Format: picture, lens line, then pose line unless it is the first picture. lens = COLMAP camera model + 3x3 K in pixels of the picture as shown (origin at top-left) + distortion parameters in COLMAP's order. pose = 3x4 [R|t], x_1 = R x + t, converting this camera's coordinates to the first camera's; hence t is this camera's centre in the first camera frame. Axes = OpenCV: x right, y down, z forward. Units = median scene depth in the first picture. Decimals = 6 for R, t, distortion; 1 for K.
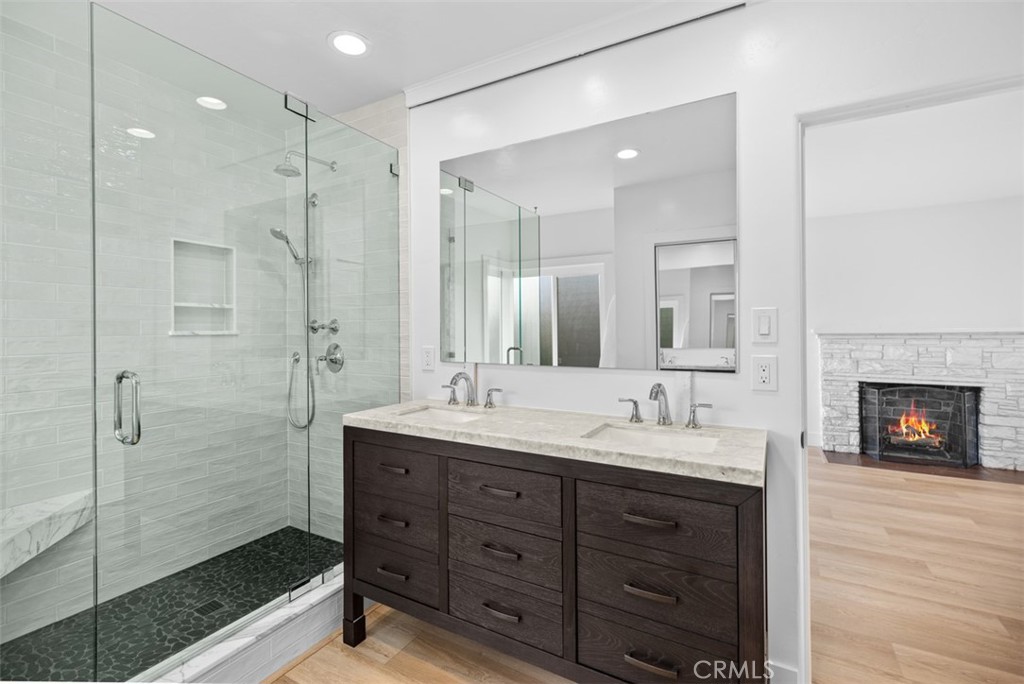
lens RADIAL K [[460.5, 0, 511.7], [0, 460.5, 327.8], [0, 0, 1]] dist [0.015932, -0.003574]
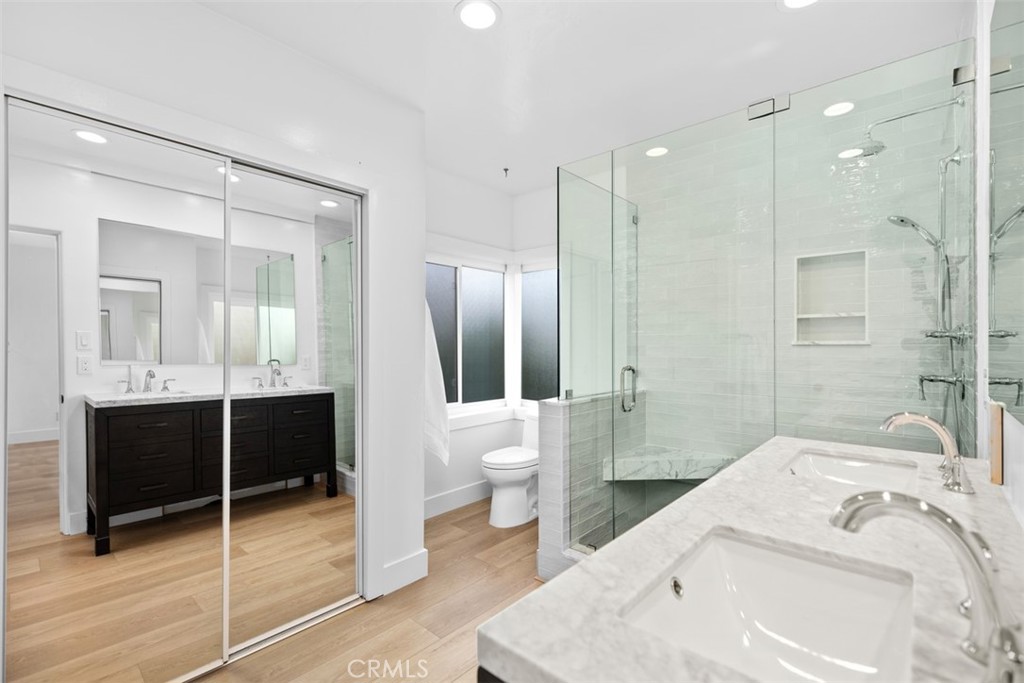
lens RADIAL K [[460.5, 0, 514.6], [0, 460.5, 346.4], [0, 0, 1]] dist [0.015932, -0.003574]
pose [[-0.204376, 0.019574, -0.978697, 0.467724], [0.009107, 0.999795, 0.018094, -0.005635], [0.978850, -0.005215, -0.204513, 0.554441]]
